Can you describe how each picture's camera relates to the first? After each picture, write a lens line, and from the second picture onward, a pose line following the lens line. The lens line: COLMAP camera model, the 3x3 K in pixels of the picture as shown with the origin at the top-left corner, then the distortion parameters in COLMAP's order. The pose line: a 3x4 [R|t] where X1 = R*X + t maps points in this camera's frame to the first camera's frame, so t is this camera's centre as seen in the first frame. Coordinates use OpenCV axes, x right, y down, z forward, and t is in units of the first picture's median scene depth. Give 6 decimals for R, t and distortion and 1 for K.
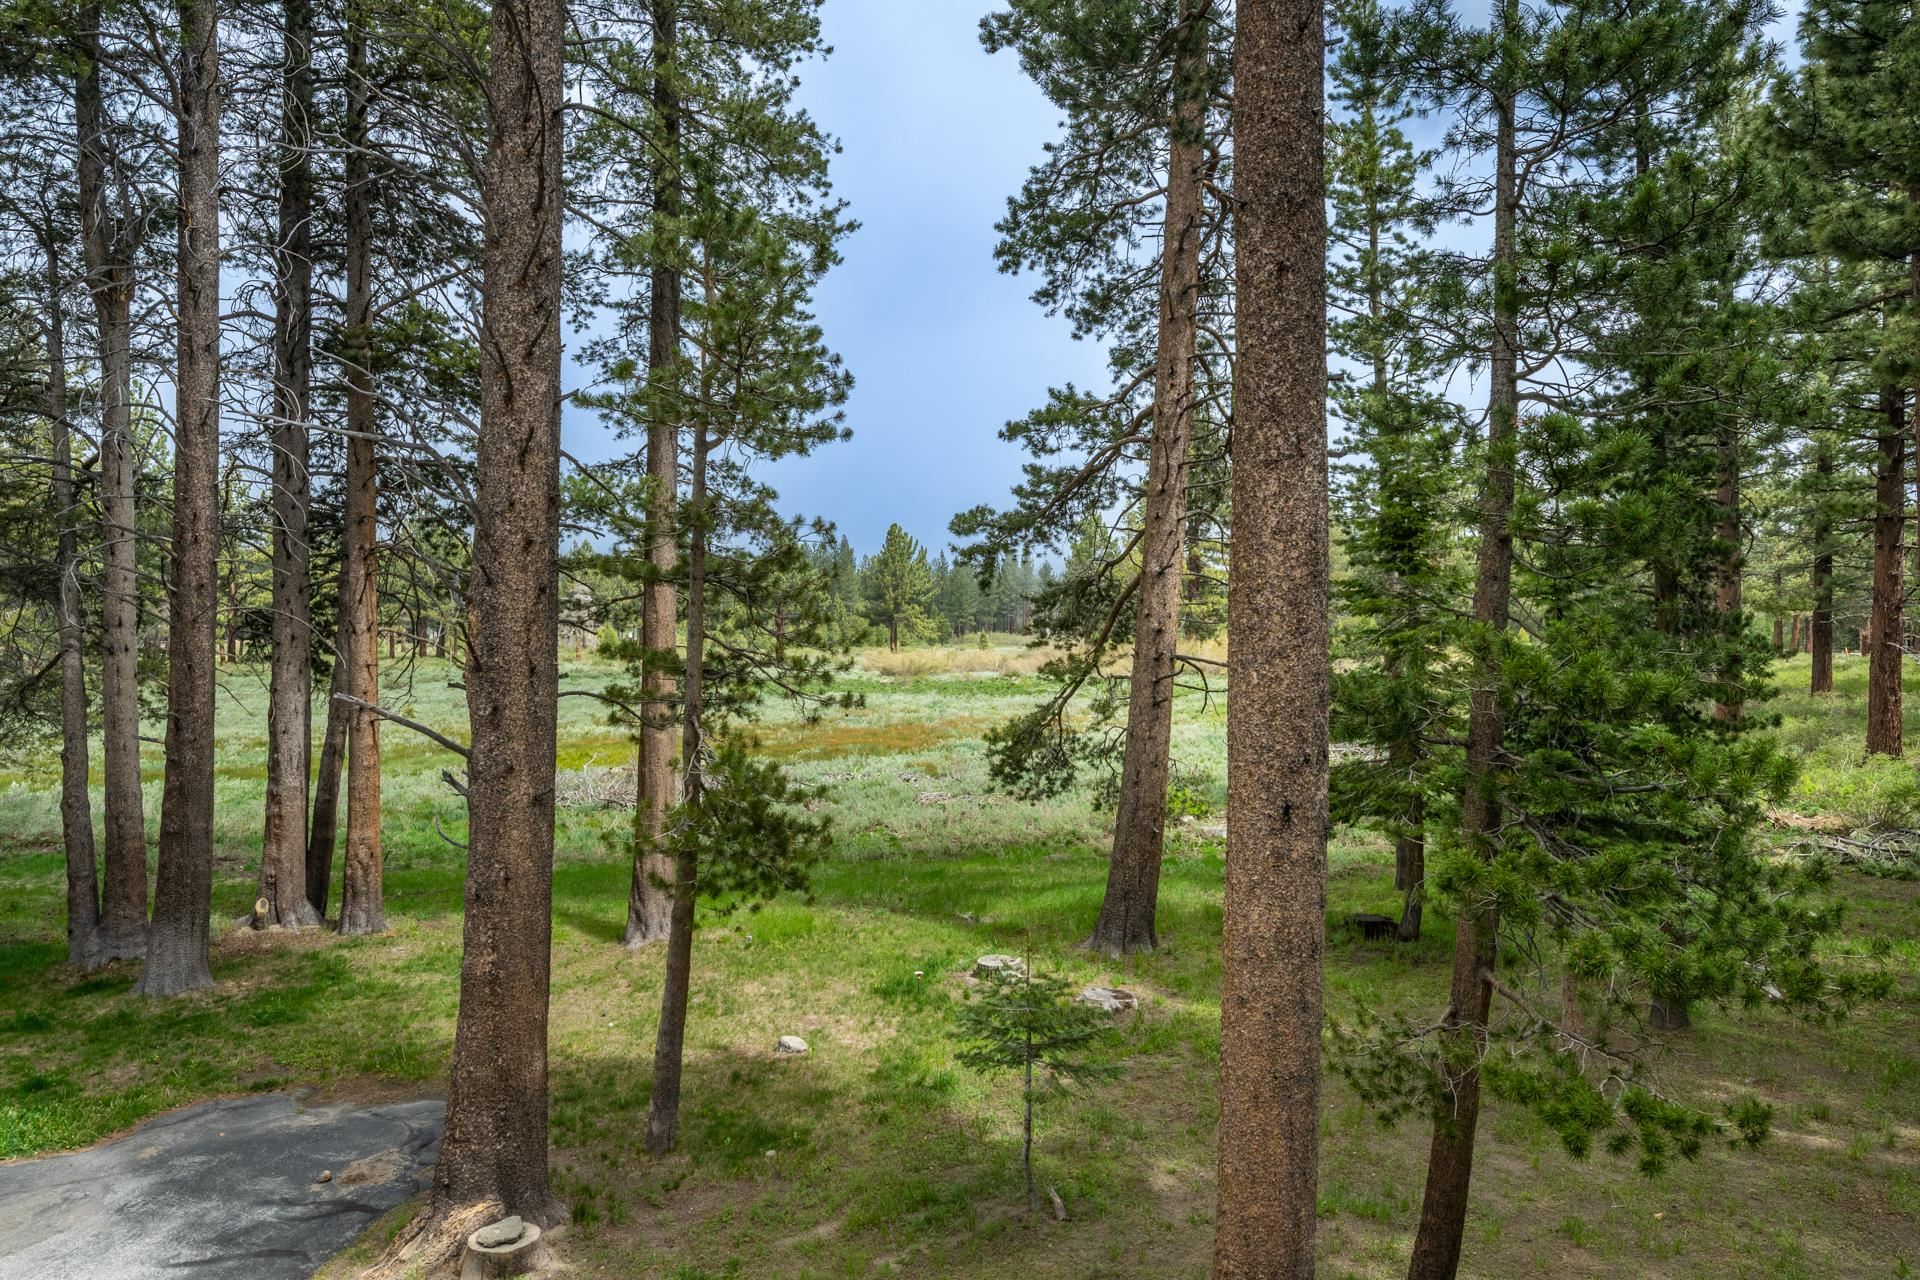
lens RADIAL K [[1193.7, 0, 967.1], [0, 1193.7, 626.3], [0, 0, 1]] dist [0.003501, -0.002922]
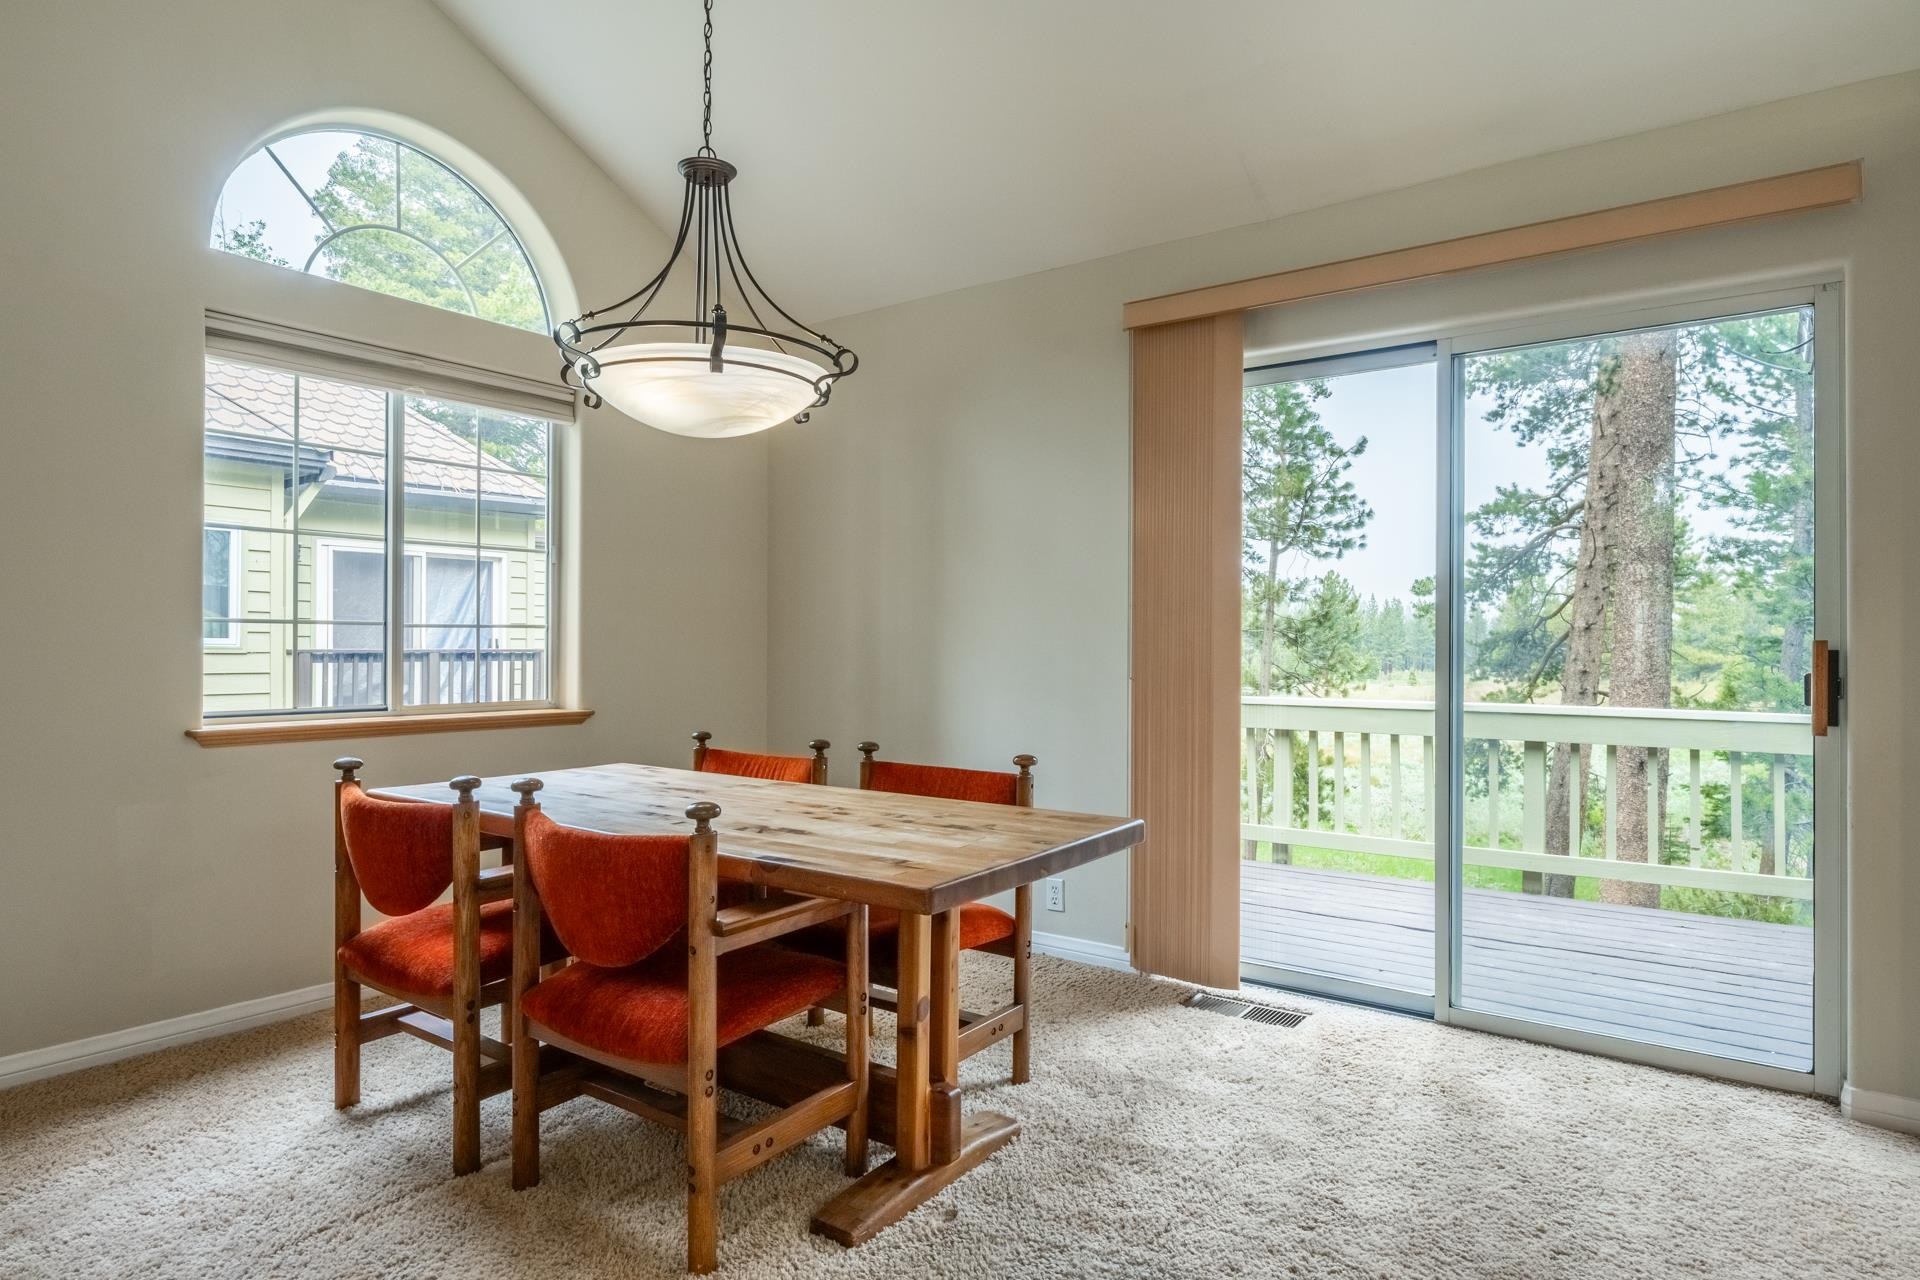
lens RADIAL K [[1042.7, 0, 997.8], [0, 1042.7, 654.8], [0, 0, 1]] dist [0.003671, 0.000732]
pose [[0.934248, 0.027825, -0.355538, -0.031214], [-0.029240, 0.999571, 0.001393, 0.002137], [0.355424, 0.009095, 0.934661, -0.277247]]
